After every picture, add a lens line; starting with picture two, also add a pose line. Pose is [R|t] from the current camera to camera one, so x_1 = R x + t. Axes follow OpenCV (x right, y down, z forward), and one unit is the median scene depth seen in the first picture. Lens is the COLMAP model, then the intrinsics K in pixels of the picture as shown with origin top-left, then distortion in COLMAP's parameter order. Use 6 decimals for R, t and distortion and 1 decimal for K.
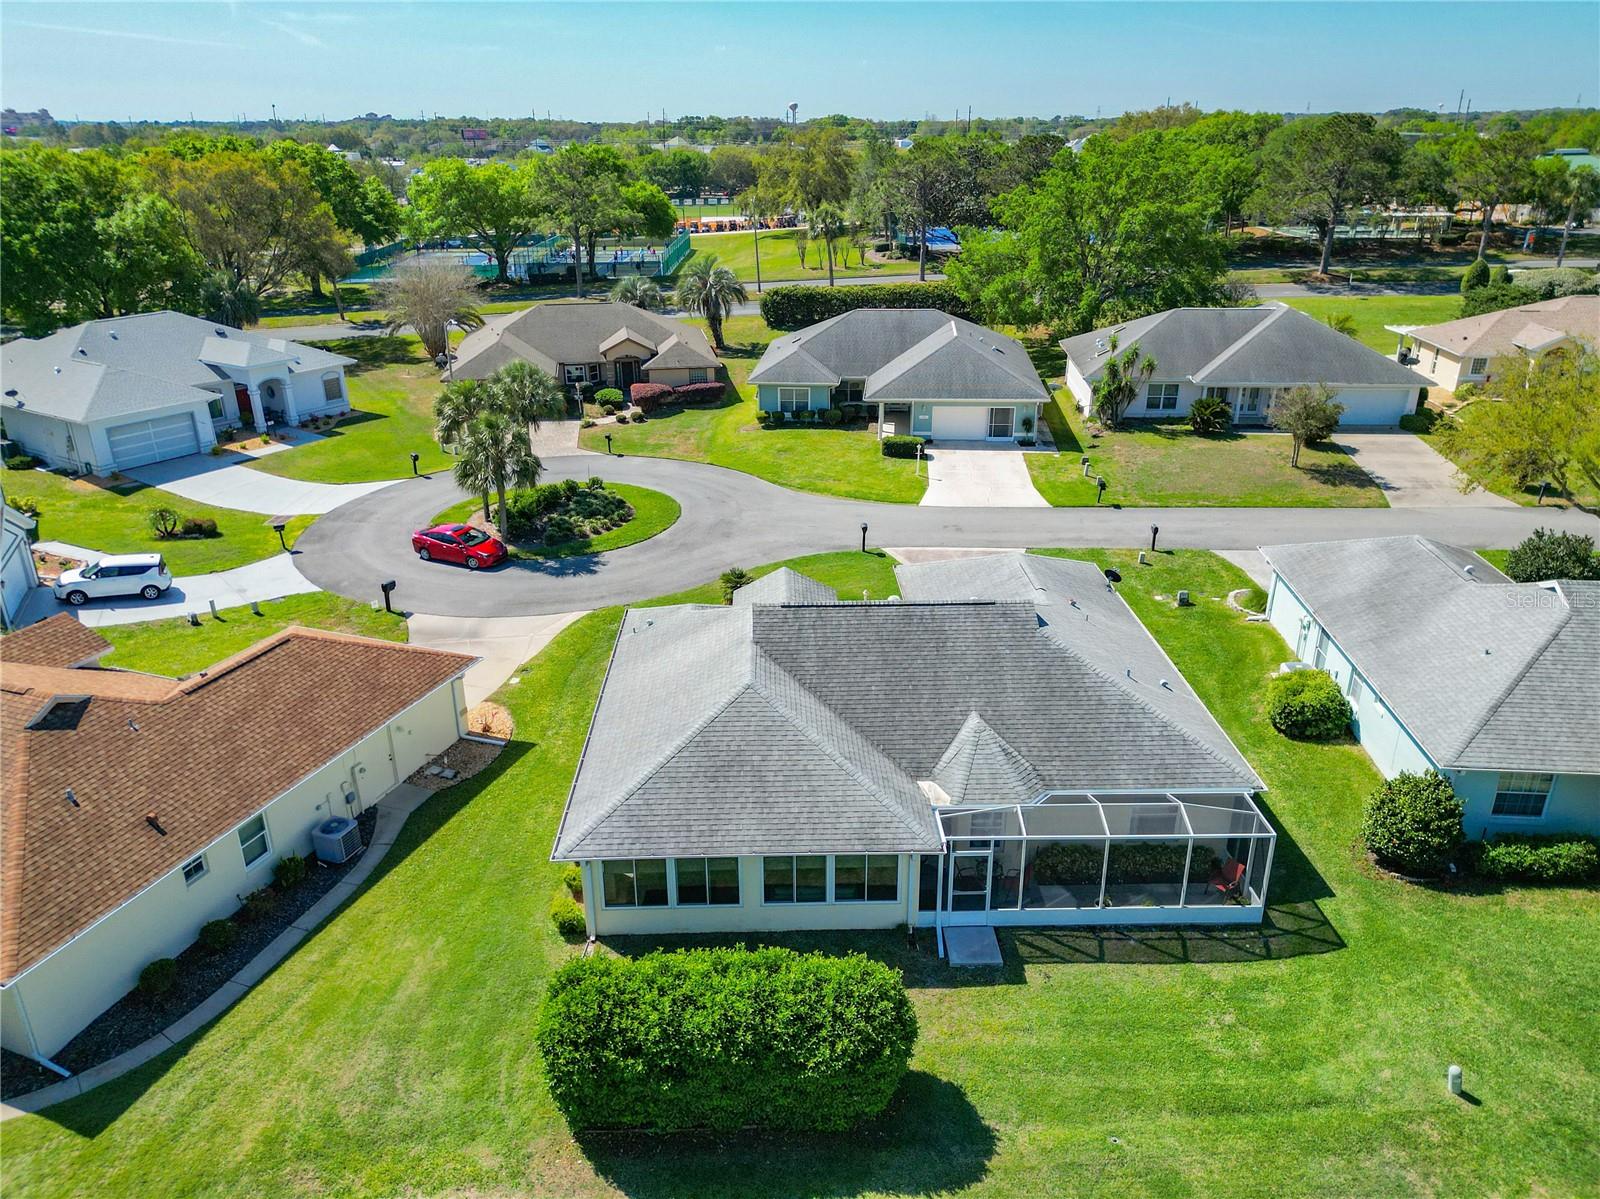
lens RADIAL K [[1116.0, 0, 789.8], [0, 1116.0, 605.4], [0, 0, 1]] dist [0.081561, -0.090697]
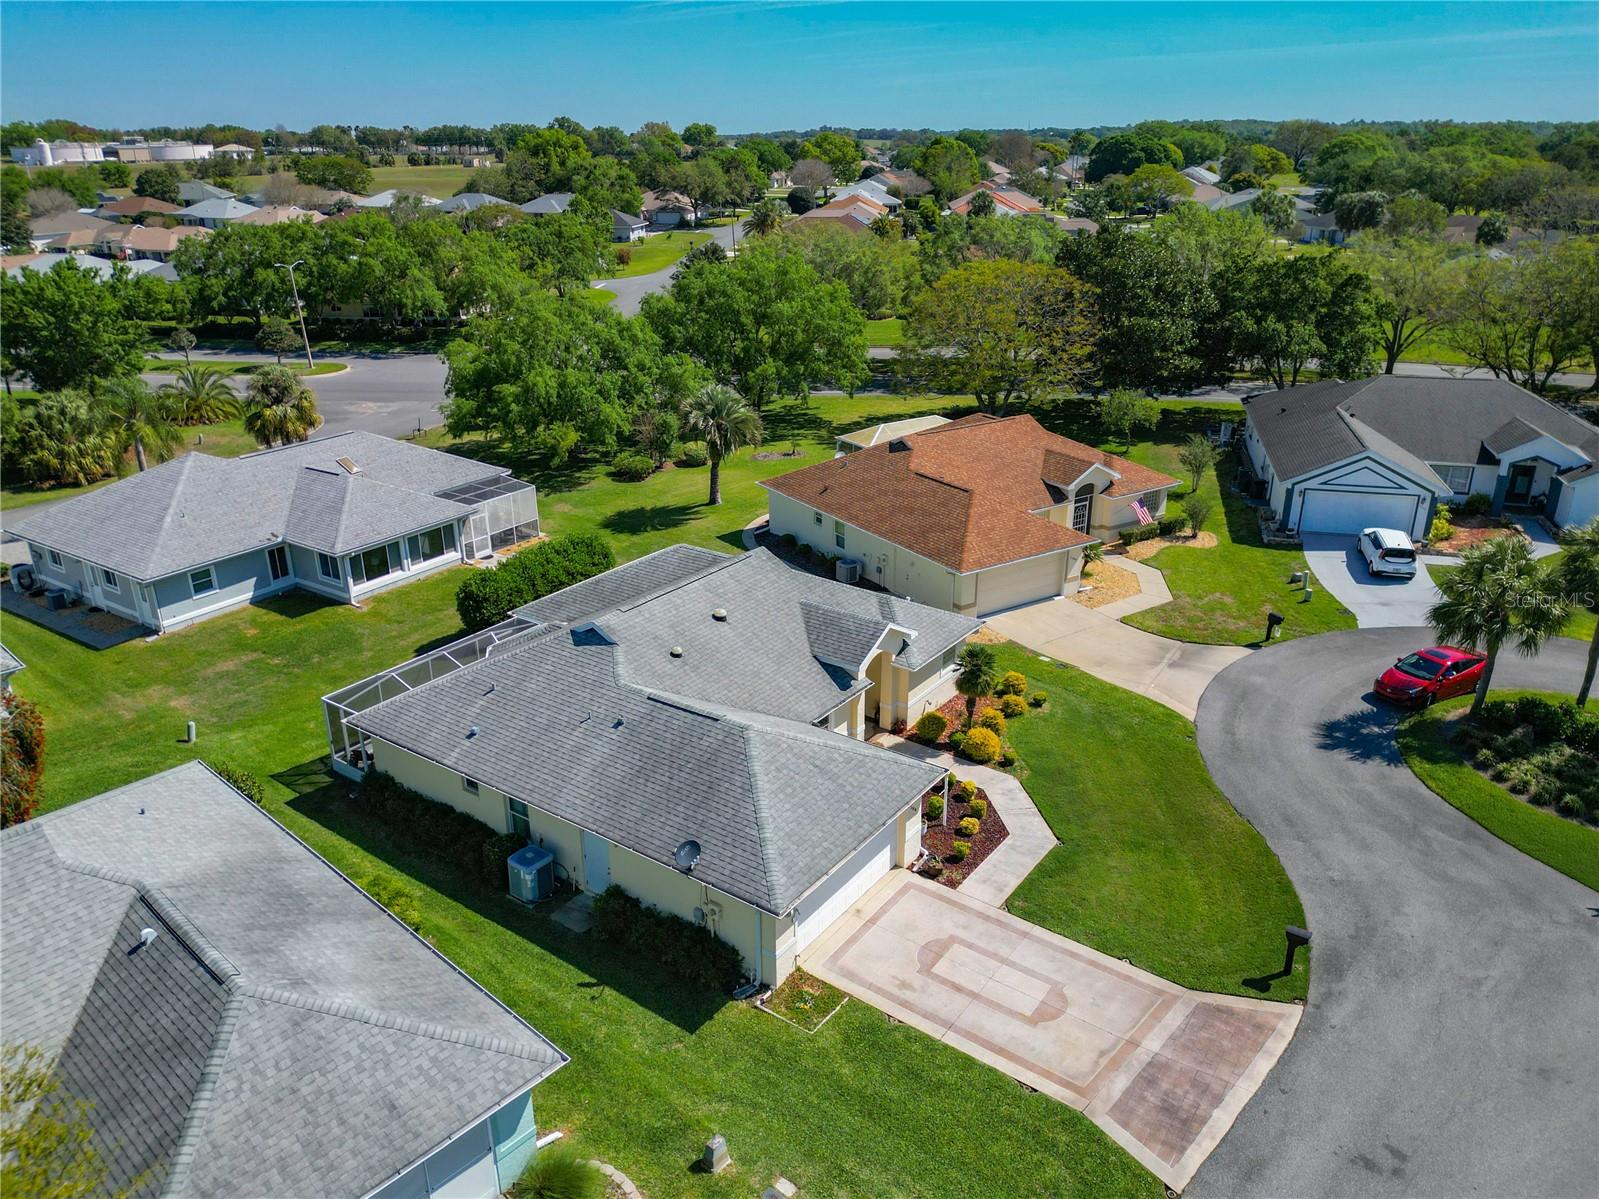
lens RADIAL K [[1151.7, 0, 799.5], [0, 1151.7, 599.5], [0, 0, 1]] dist [0.043149, -0.078108]
pose [[-0.599338, 0.309824, -0.738108, 0.544502], [-0.298854, 0.768792, 0.565371, -0.417769], [0.742617, 0.559435, -0.368174, 0.951350]]
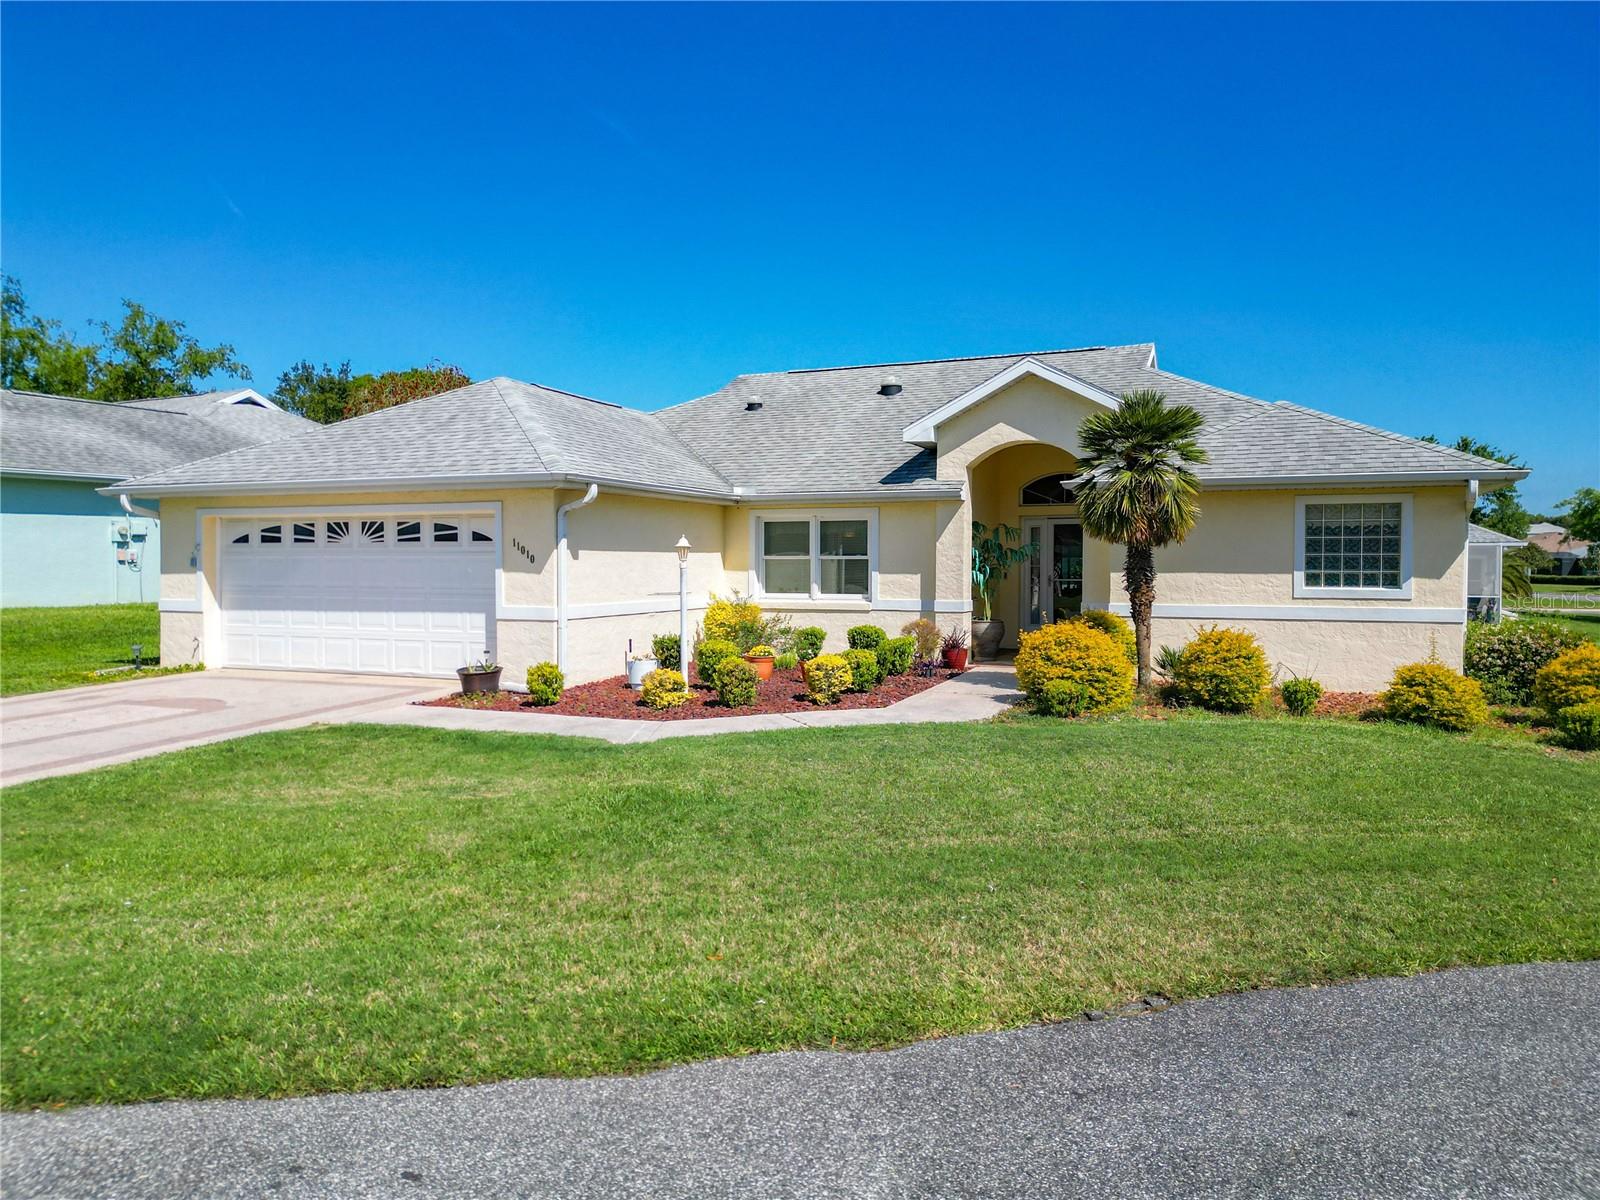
lens RADIAL K [[1131.3, 0, 789.7], [0, 1131.3, 599.1], [0, 0, 1]] dist [0.088288, -0.126199]
pose [[-0.912048, -0.008056, 0.410005, -0.069032], [0.164680, 0.908454, 0.384176, -0.092436], [-0.375566, 0.417906, -0.827227, 1.037143]]
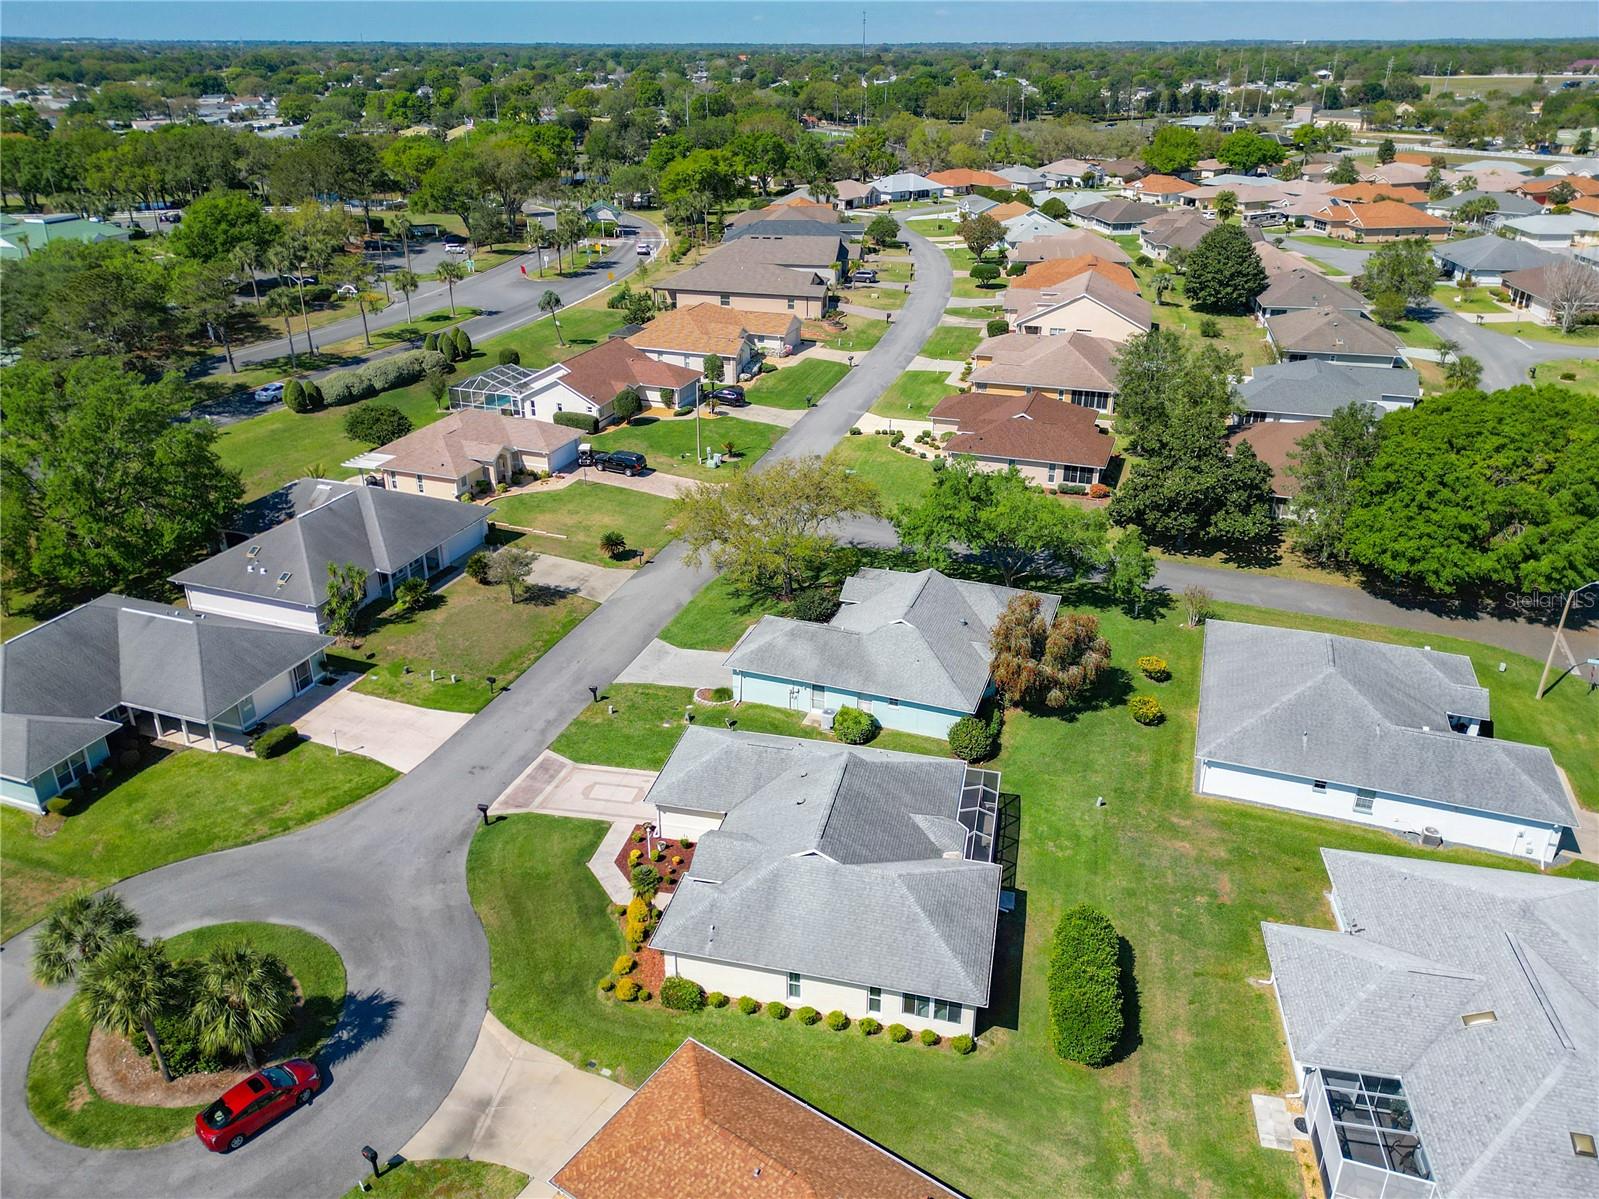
lens RADIAL K [[1115.3, 0, 789.3], [0, 1115.3, 605.4], [0, 0, 1]] dist [0.081561, -0.090697]
pose [[0.254500, -0.420011, 0.871103, -0.790881], [0.379008, 0.872023, 0.309724, -0.500761], [-0.889709, 0.251330, 0.381118, 0.221829]]
